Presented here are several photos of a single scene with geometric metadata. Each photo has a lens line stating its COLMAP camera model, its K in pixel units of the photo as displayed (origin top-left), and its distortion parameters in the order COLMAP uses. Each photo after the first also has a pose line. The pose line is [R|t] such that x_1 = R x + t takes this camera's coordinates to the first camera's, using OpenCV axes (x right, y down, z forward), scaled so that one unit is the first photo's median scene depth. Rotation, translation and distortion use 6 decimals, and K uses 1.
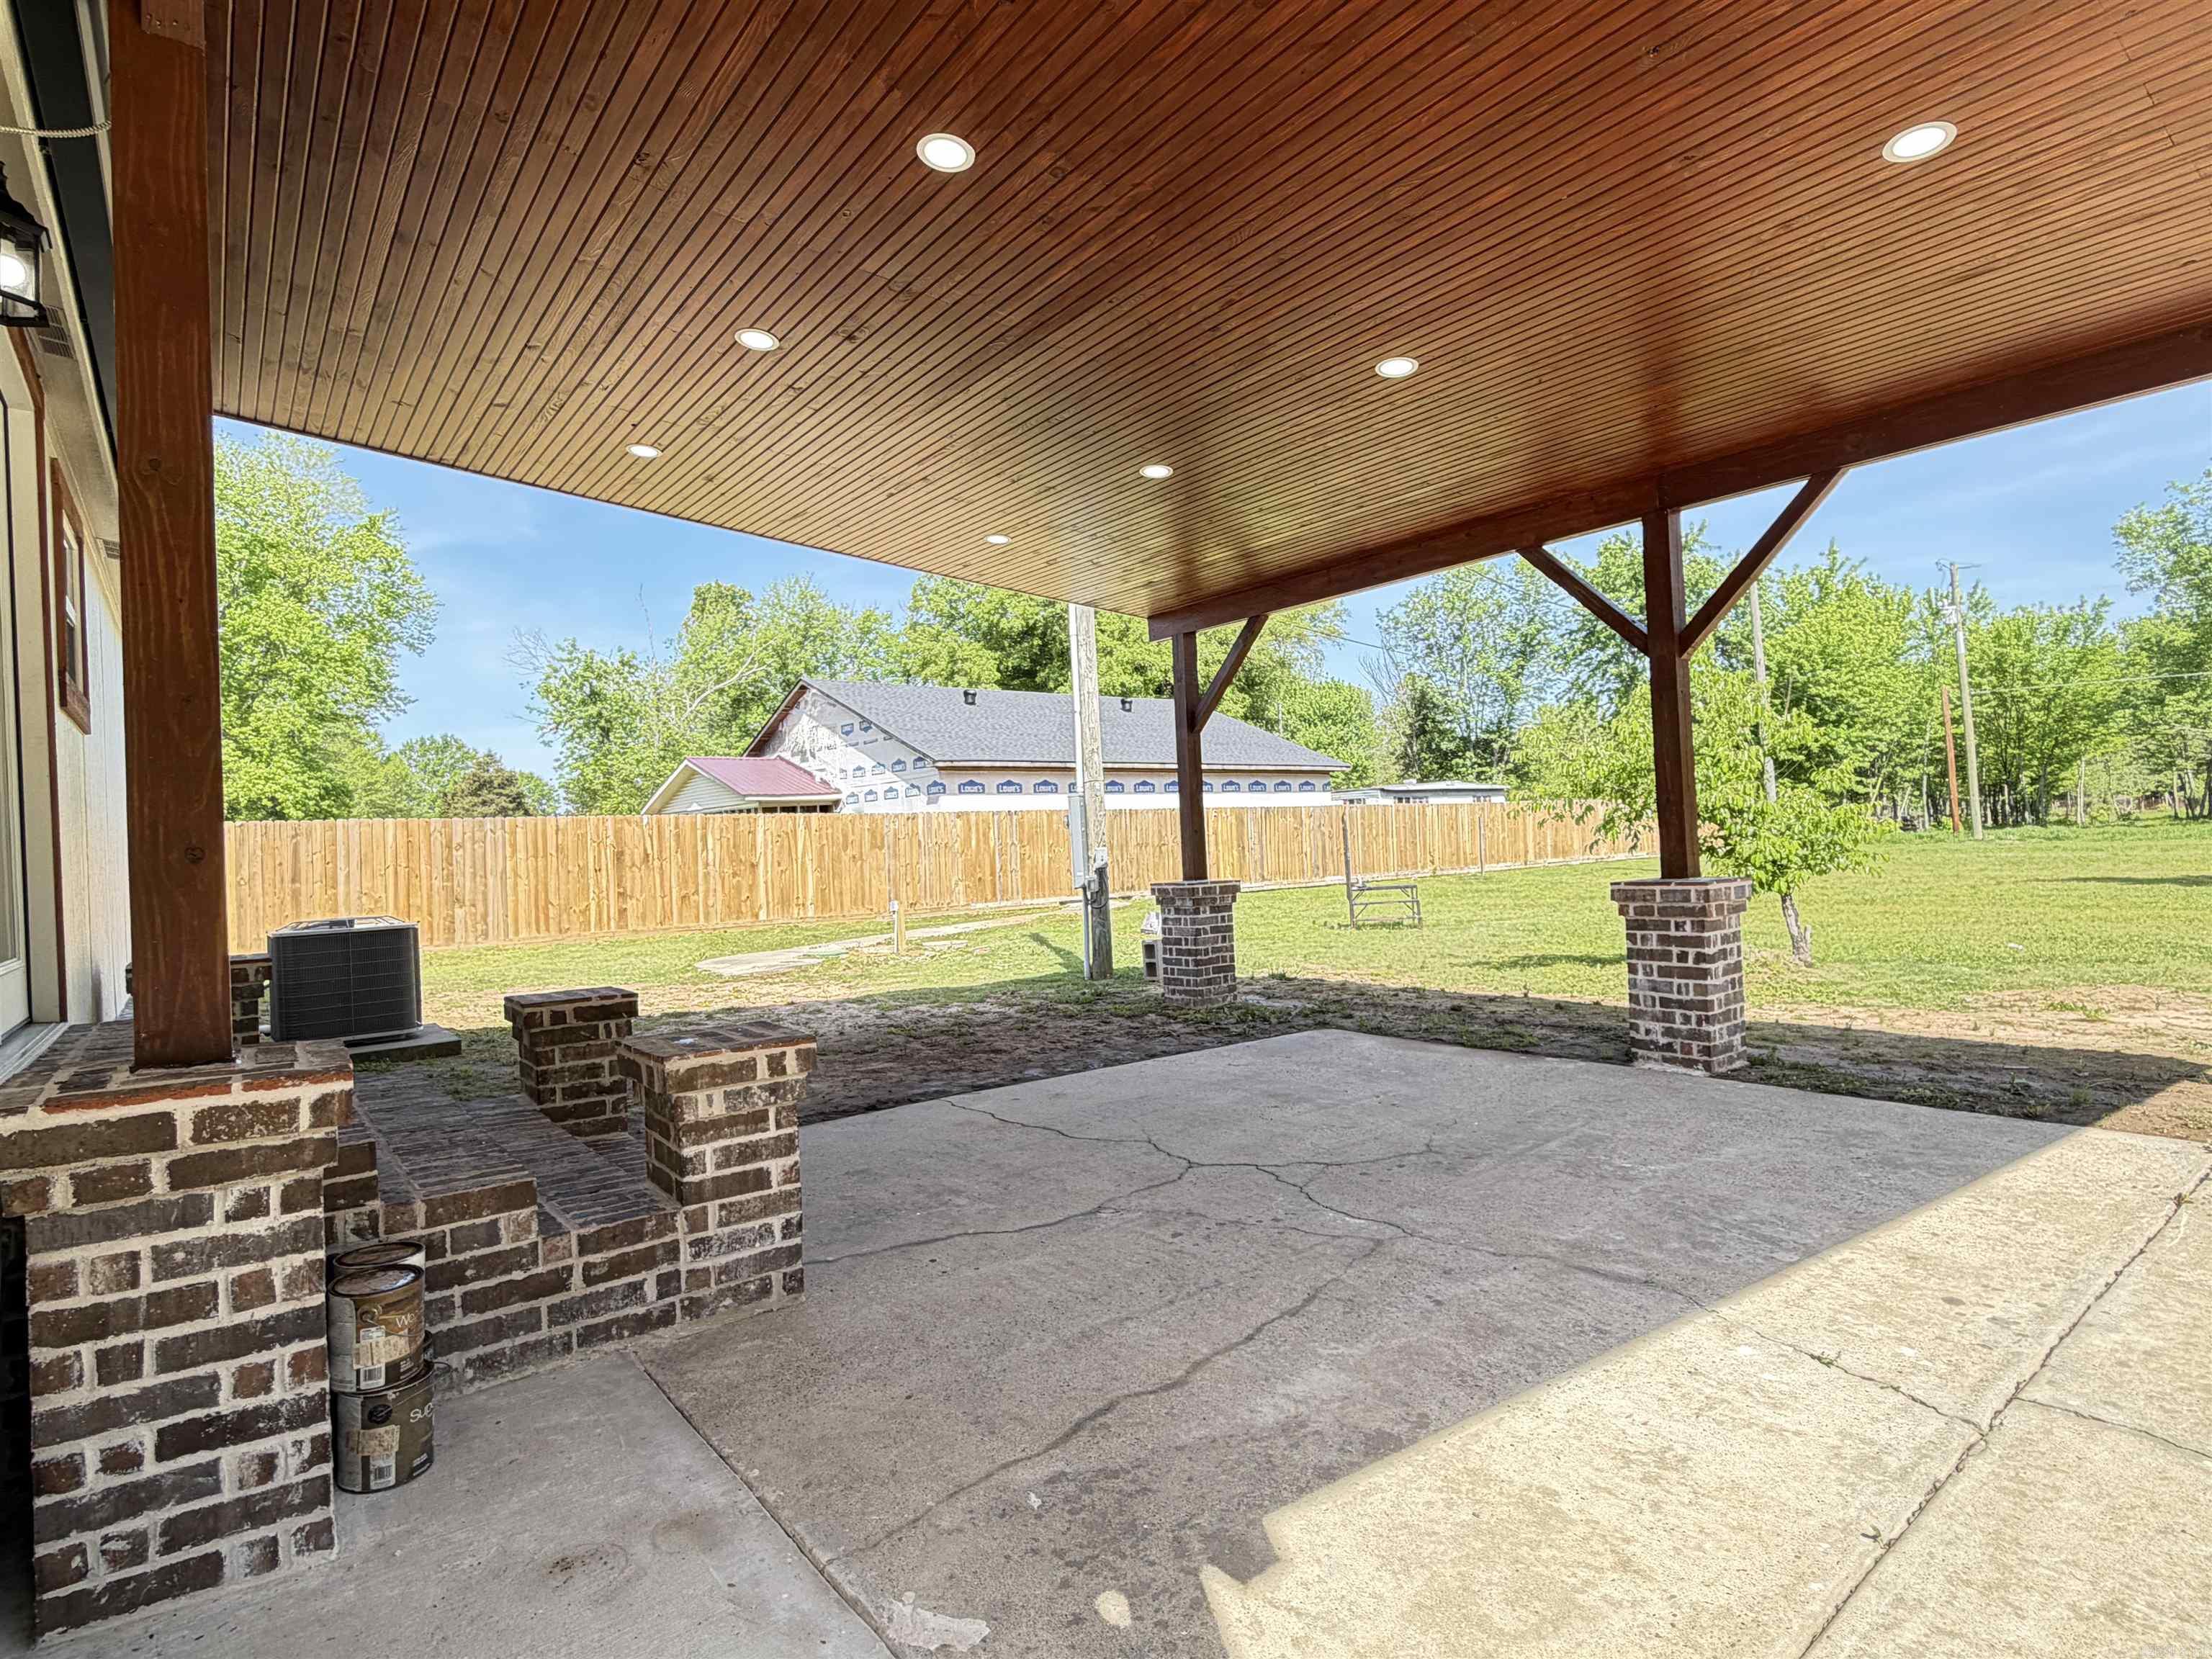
lens RADIAL K [[1148.9, 0, 1106.0], [0, 1148.9, 829.5], [0, 0, 1]] dist [0.002227, 0.000649]
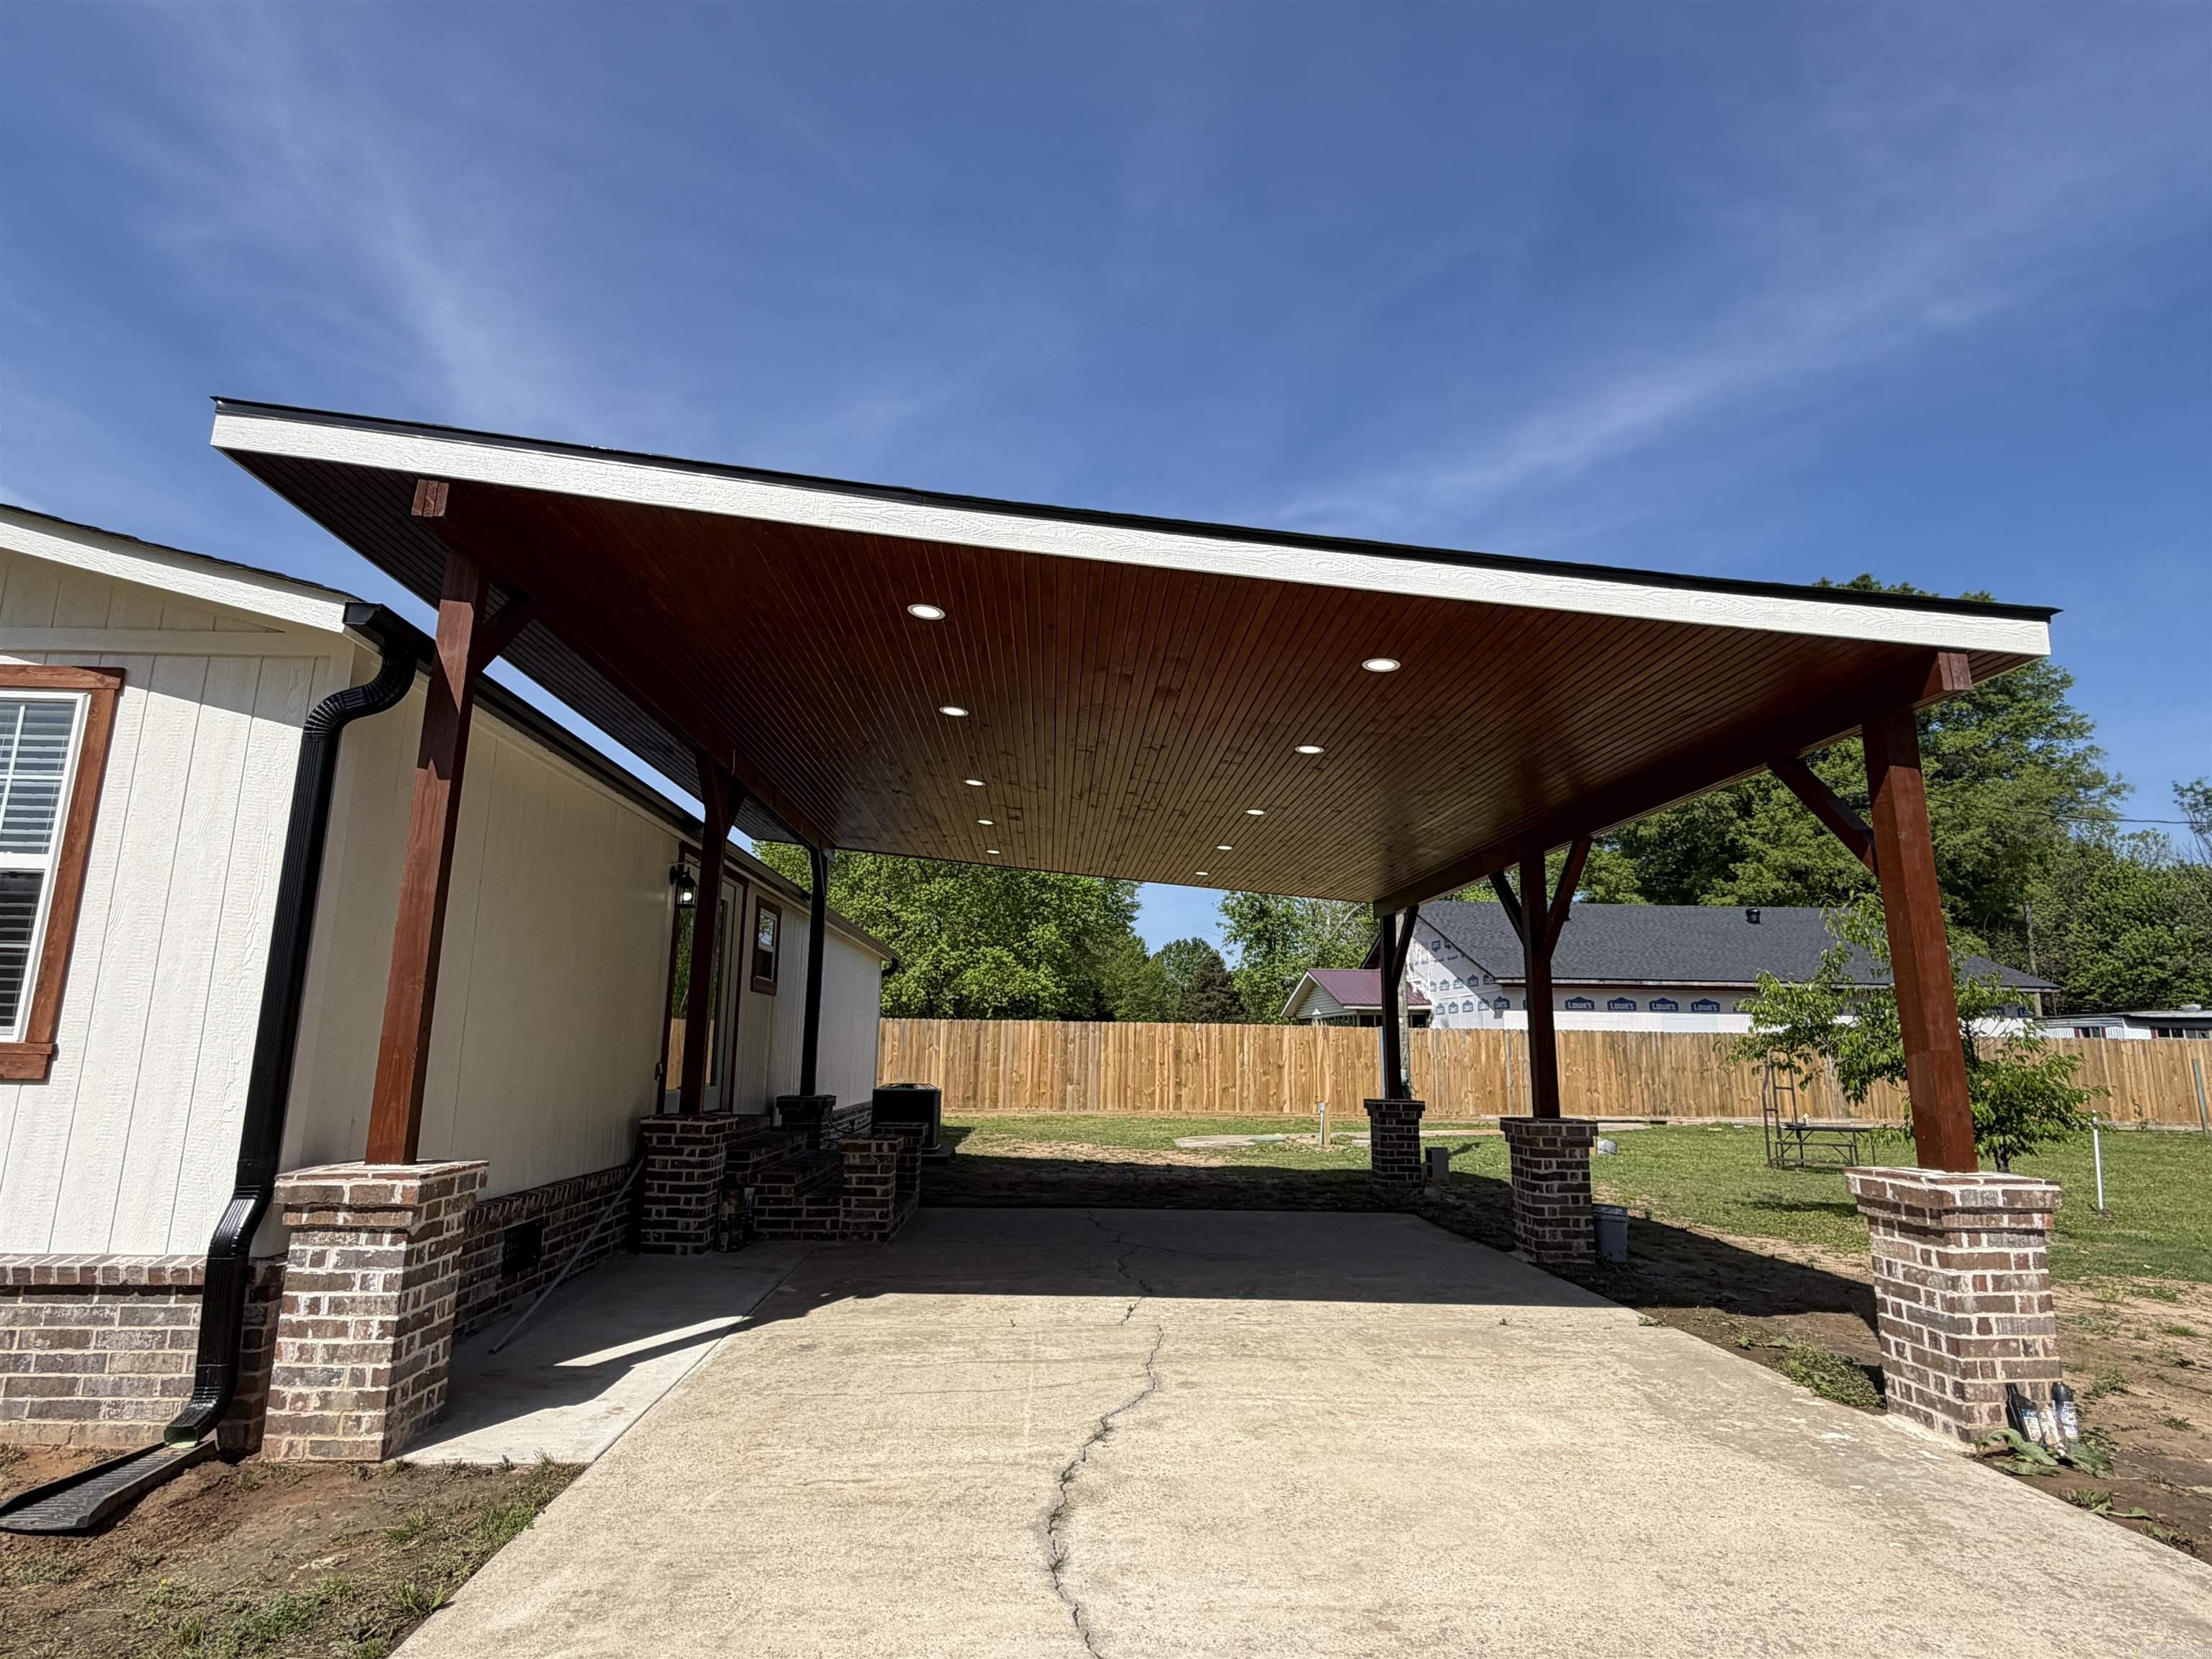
lens RADIAL K [[1148.9, 0, 1106.0], [0, 1148.9, 829.5], [0, 0, 1]] dist [0.002227, 0.000649]
pose [[0.817954, -0.058034, -0.572348, 0.598110], [-0.040563, 0.986604, -0.158007, -0.041237], [0.573851, 0.152459, 0.804643, -0.326663]]
